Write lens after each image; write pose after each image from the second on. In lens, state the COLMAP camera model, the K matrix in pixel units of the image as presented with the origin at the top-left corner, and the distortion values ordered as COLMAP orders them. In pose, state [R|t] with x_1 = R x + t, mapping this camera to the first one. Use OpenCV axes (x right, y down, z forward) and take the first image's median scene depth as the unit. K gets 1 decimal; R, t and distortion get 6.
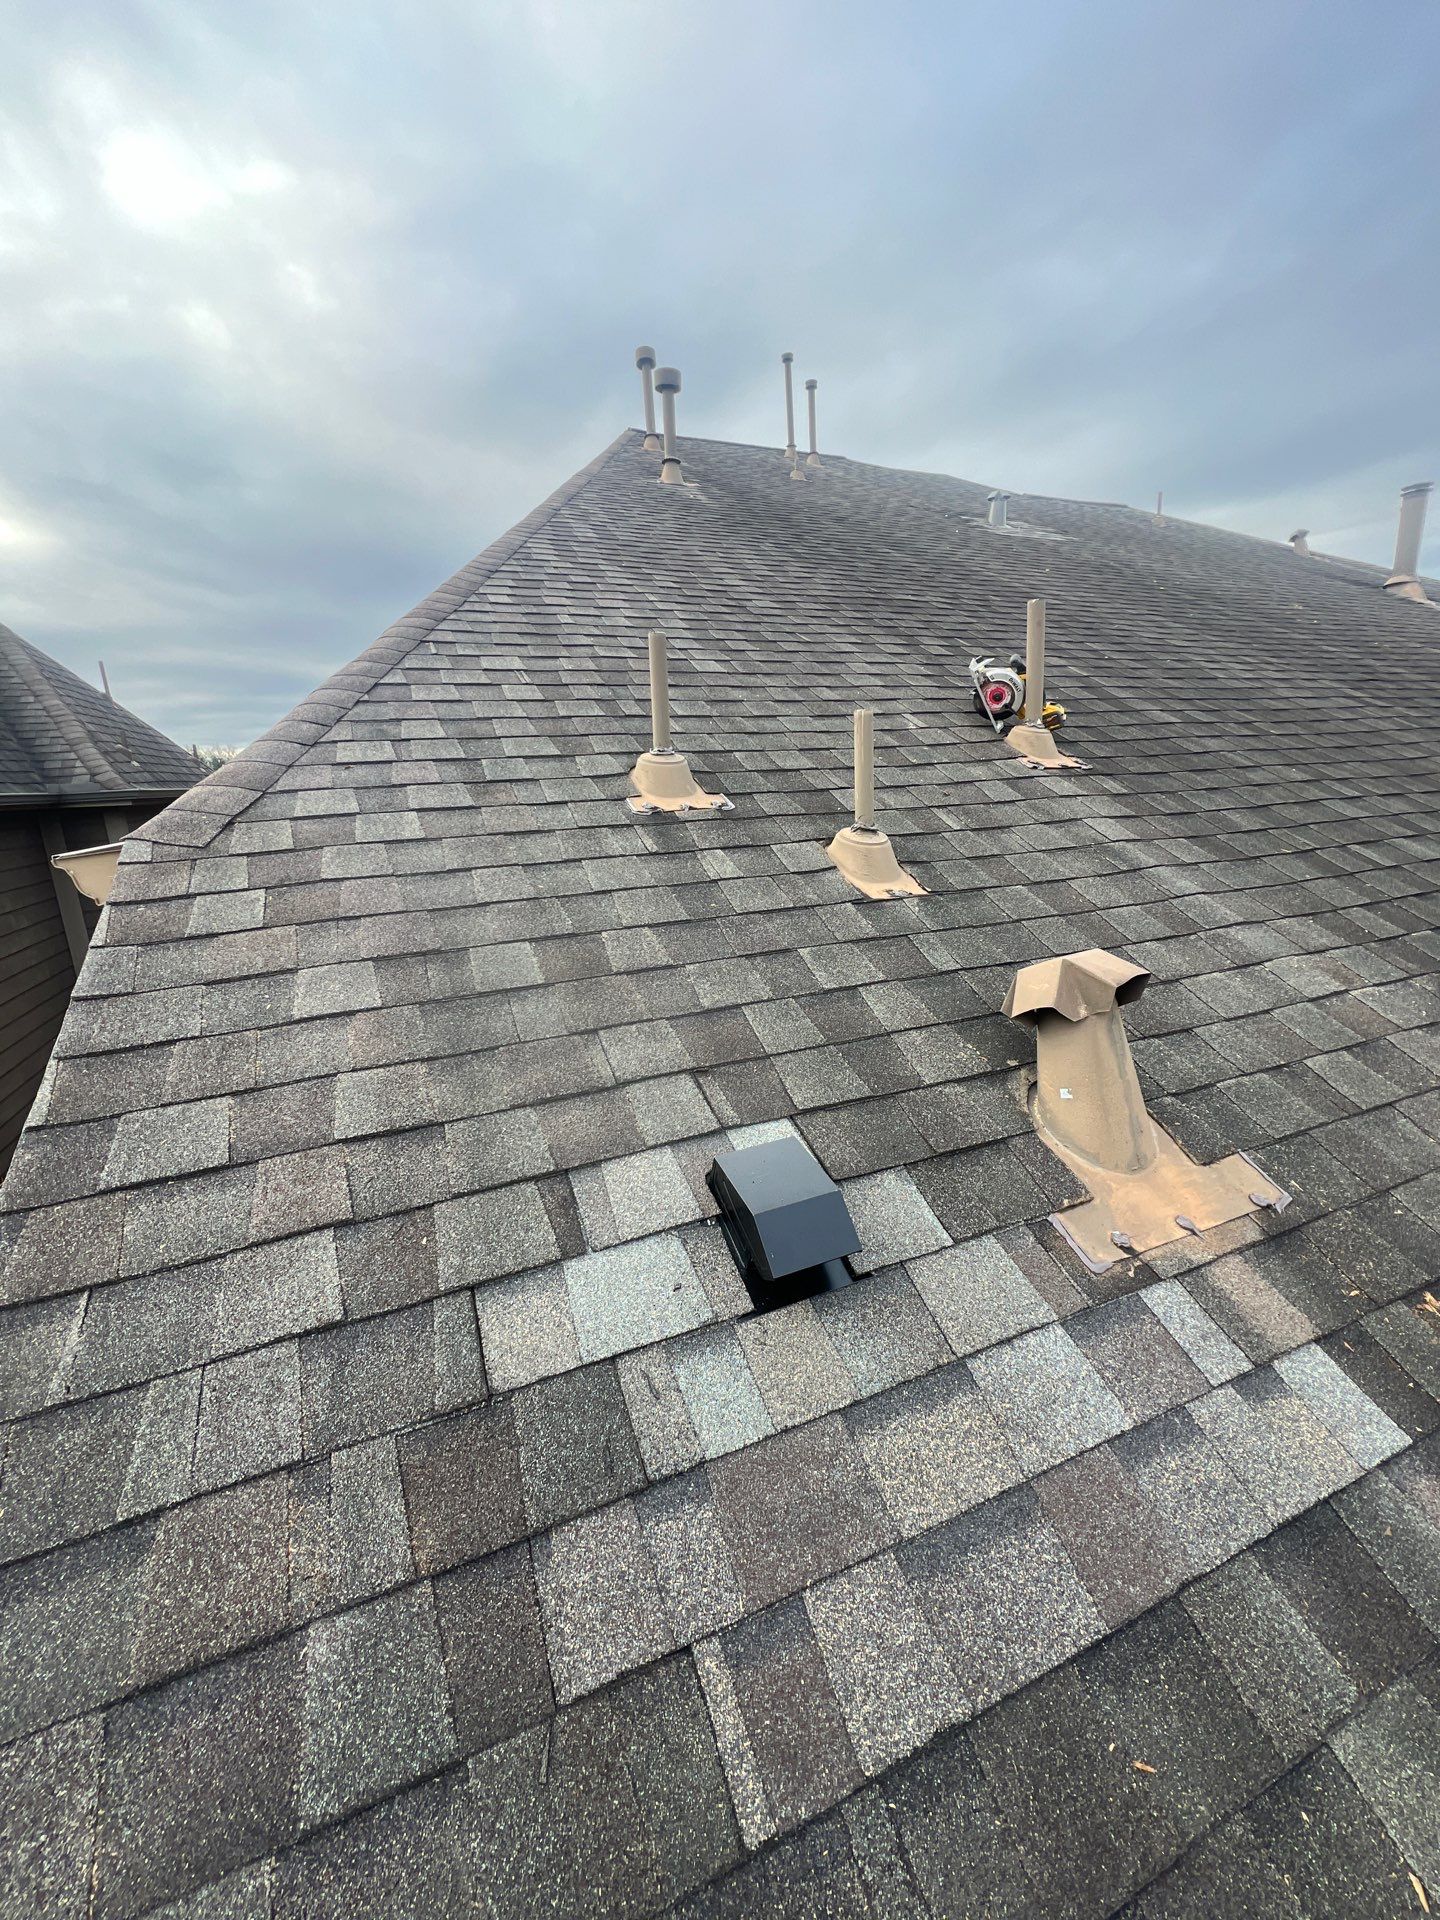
lens RADIAL K [[768.3, 0, 723.5], [0, 768.3, 957.8], [0, 0, 1]] dist [-0.001661, 0.000383]
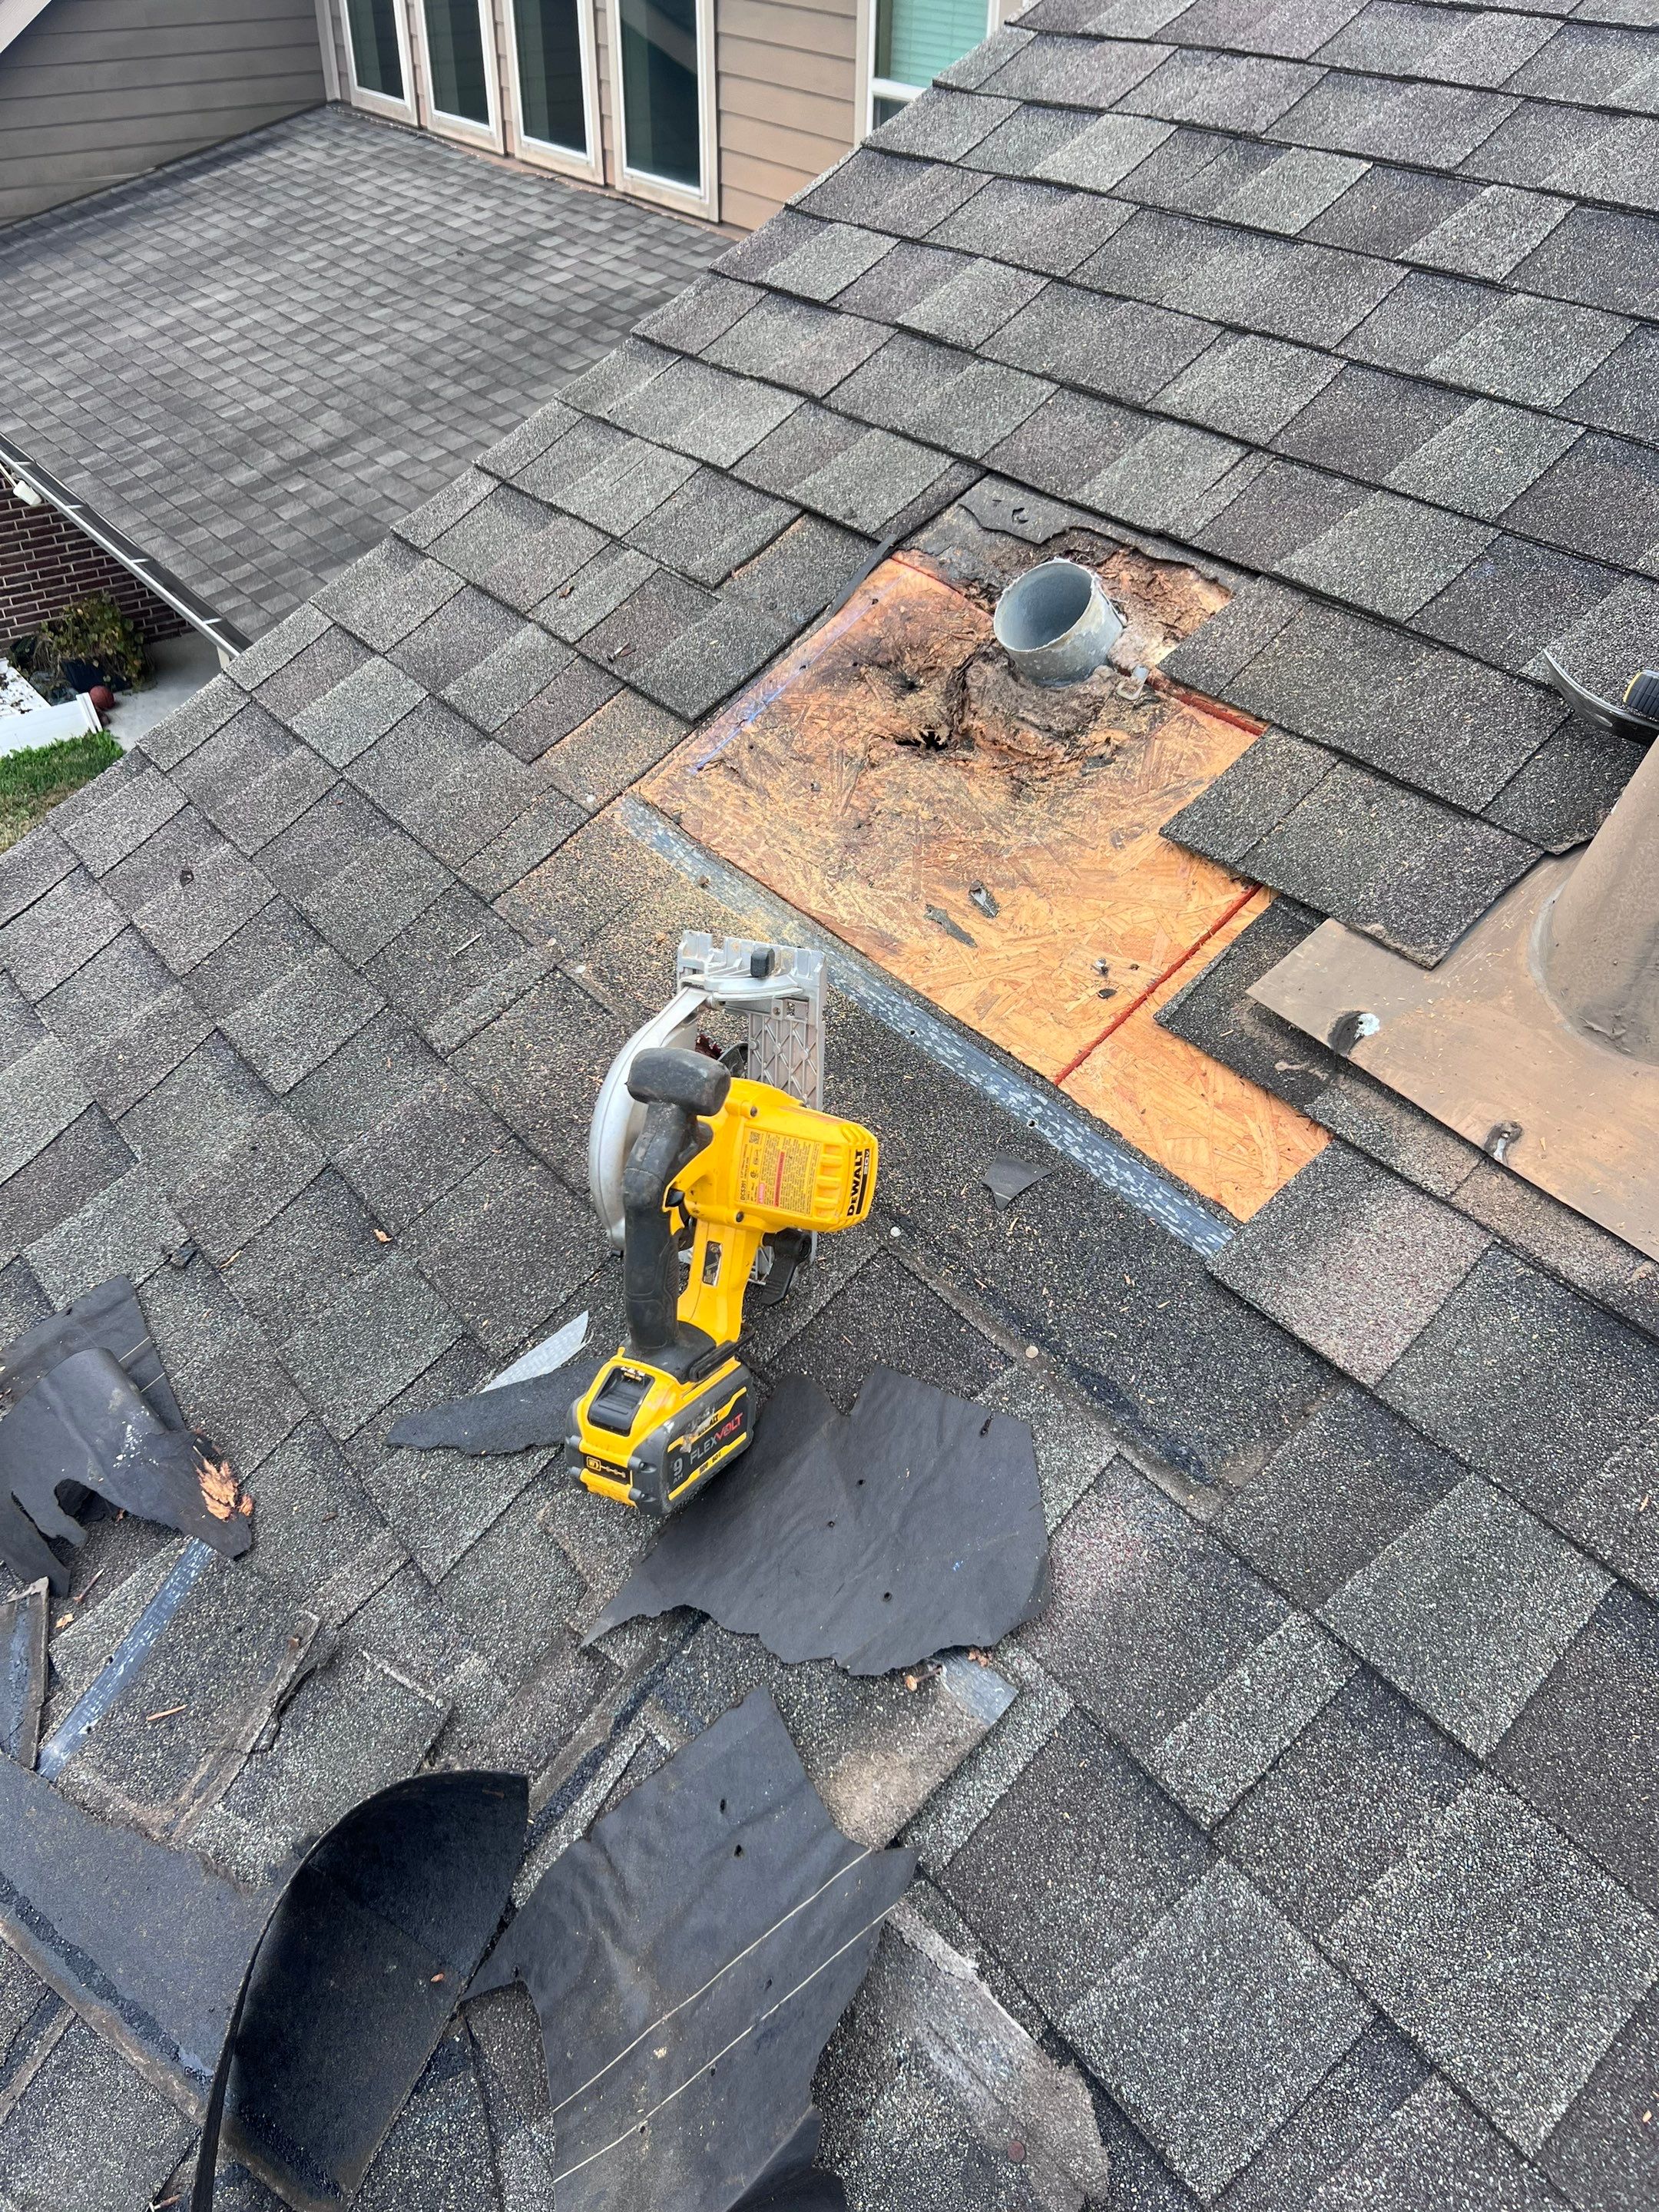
lens RADIAL K [[1668.9, 0, 824.9], [0, 1668.9, 1117.4], [0, 0, 1]] dist [0.050153, -0.059124]
pose [[0.254177, 0.639149, -0.725867, 1.287043], [-0.255731, 0.768219, 0.586892, -0.140889], [0.932736, 0.036452, 0.358714, 0.314107]]
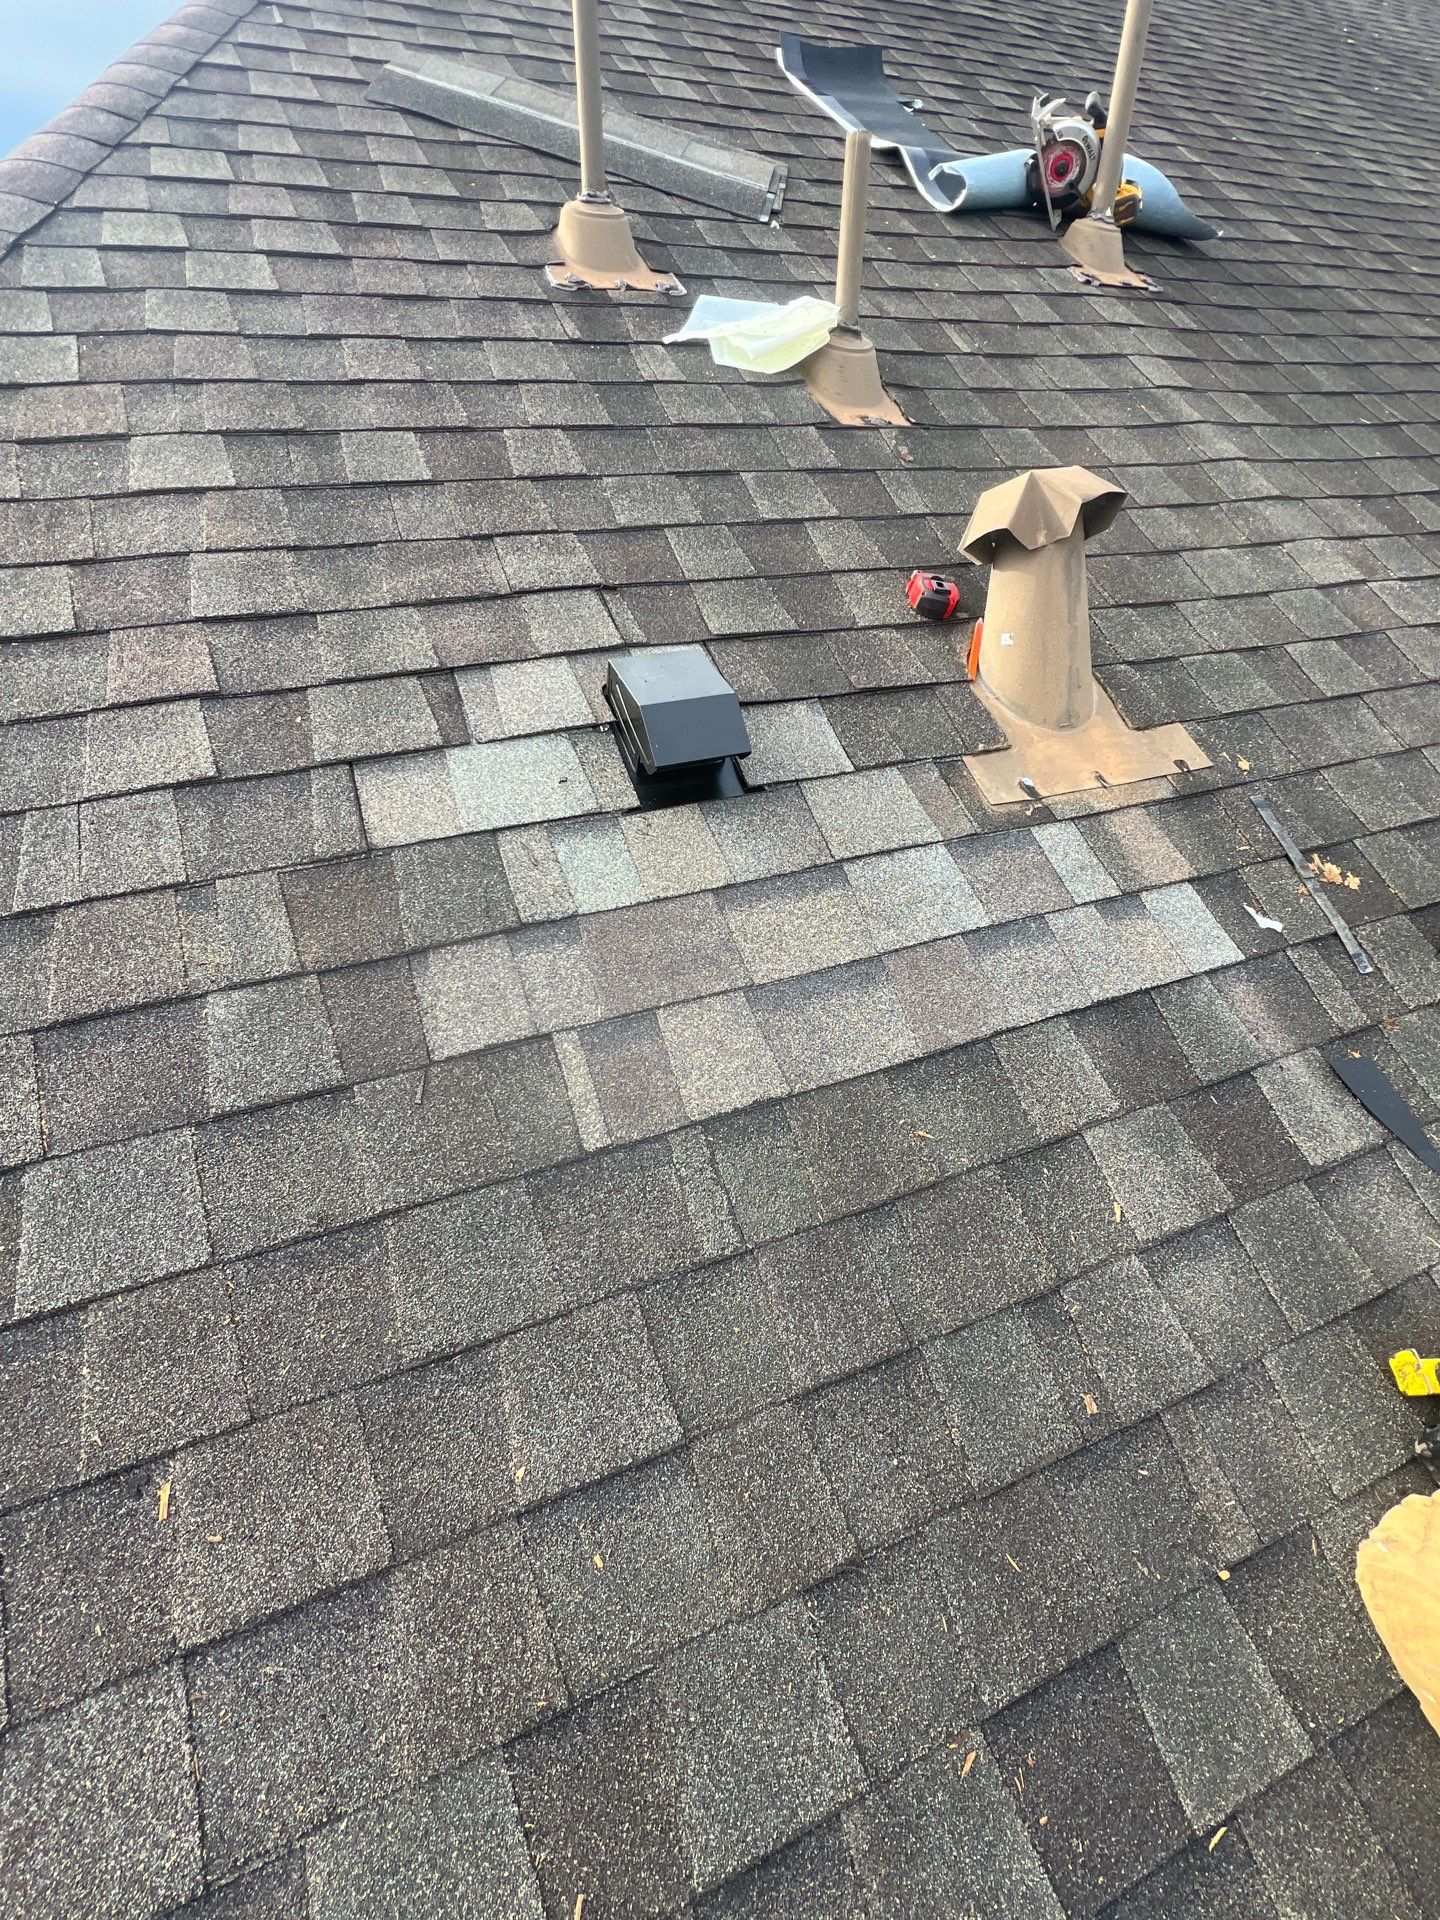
lens RADIAL K [[844.1, 0, 724.3], [0, 844.1, 956.8], [0, 0, 1]] dist [-0.002674, 0.000465]
pose [[0.998375, 0.048261, 0.030301, 0.111397], [-0.056099, 0.925799, 0.373830, 0.196611], [-0.010011, -0.374922, 0.927002, -0.083987]]
